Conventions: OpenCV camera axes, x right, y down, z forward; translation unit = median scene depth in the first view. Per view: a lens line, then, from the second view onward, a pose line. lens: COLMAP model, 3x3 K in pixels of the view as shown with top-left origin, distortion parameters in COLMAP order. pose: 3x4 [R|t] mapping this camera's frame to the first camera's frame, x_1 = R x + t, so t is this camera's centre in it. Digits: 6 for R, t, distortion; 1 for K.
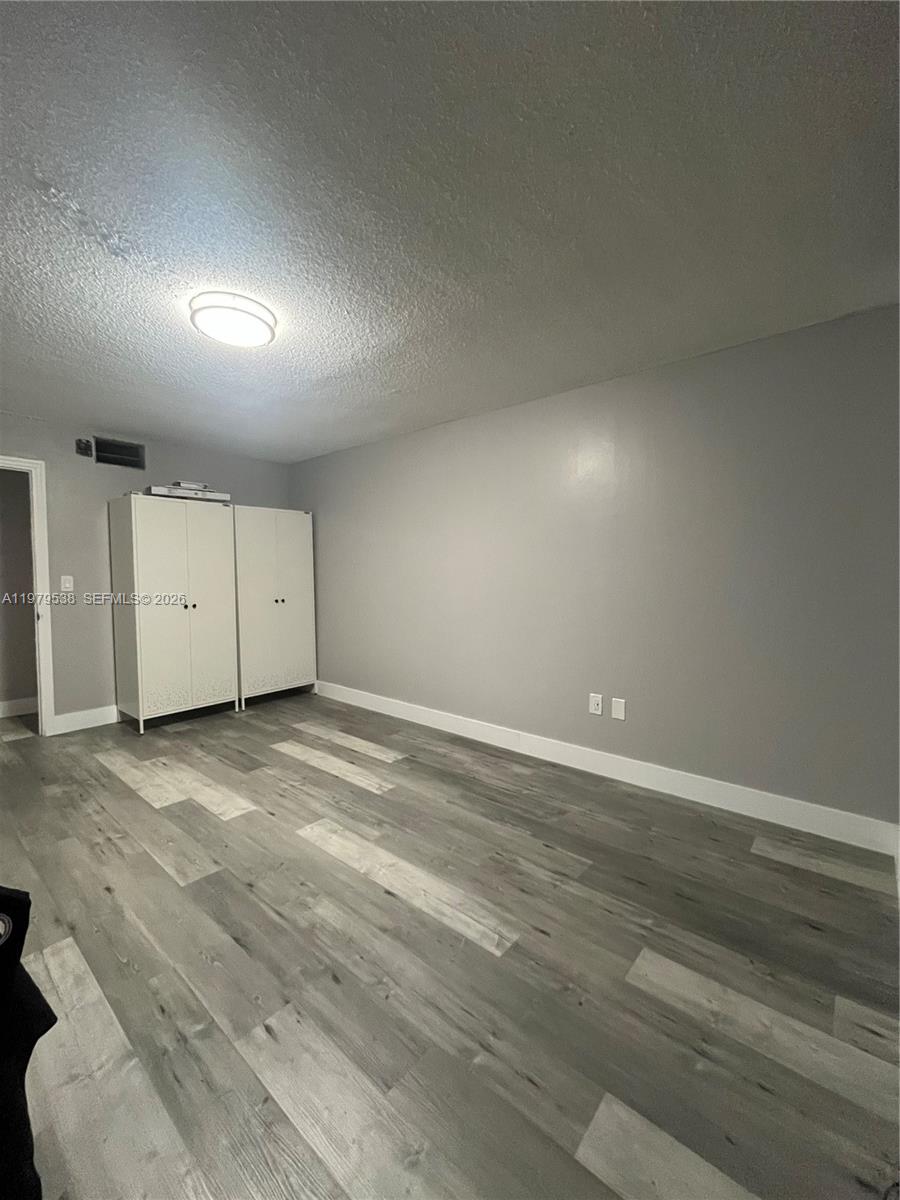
lens RADIAL K [[489.1, 0, 451.3], [0, 489.1, 601.1], [0, 0, 1]] dist [0.000855, 0.000039]
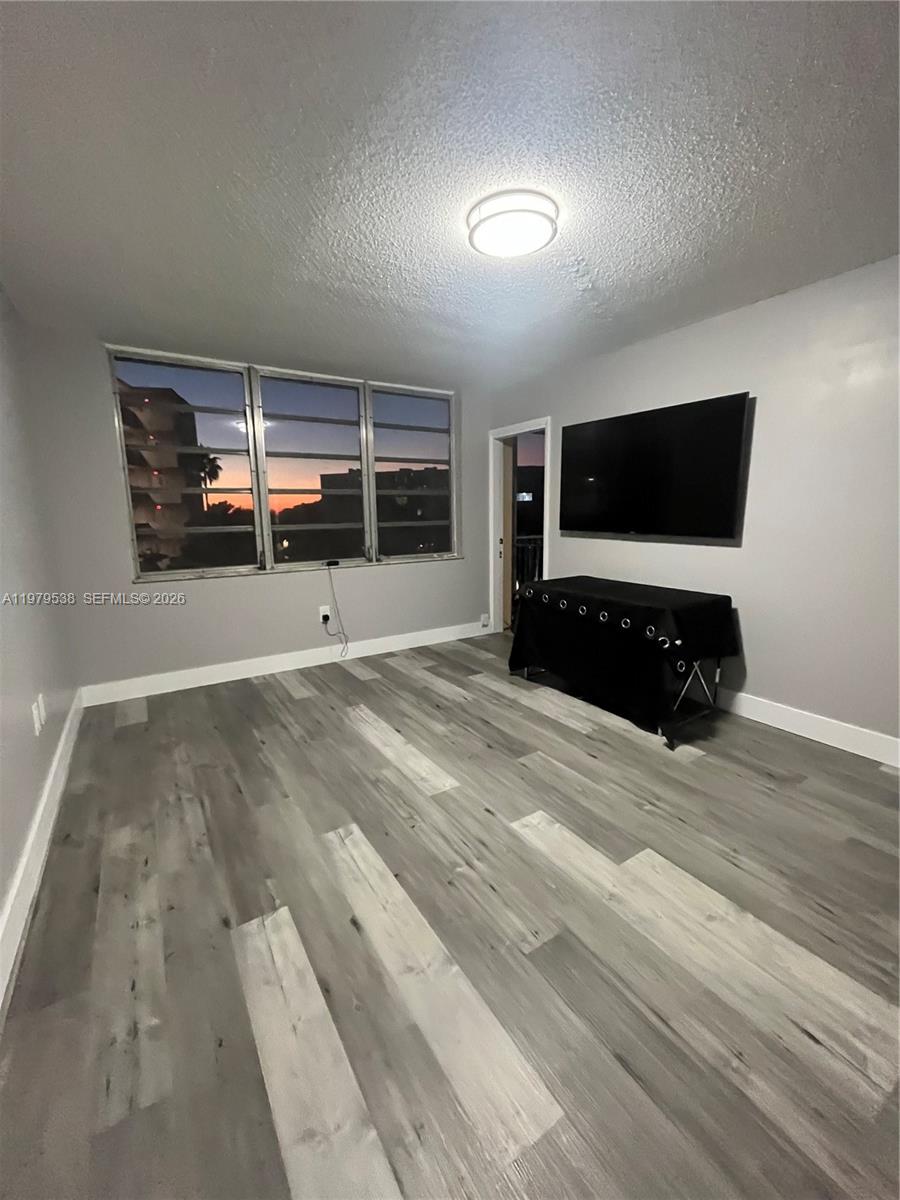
lens RADIAL K [[489.1, 0, 451.0], [0, 489.1, 599.6], [0, 0, 1]] dist [0.000855, 0.000039]
pose [[-0.956550, -0.040128, 0.288795, -0.518168], [0.028256, 0.973063, 0.228800, -0.103668], [-0.290197, 0.227019, -0.929649, 1.669357]]
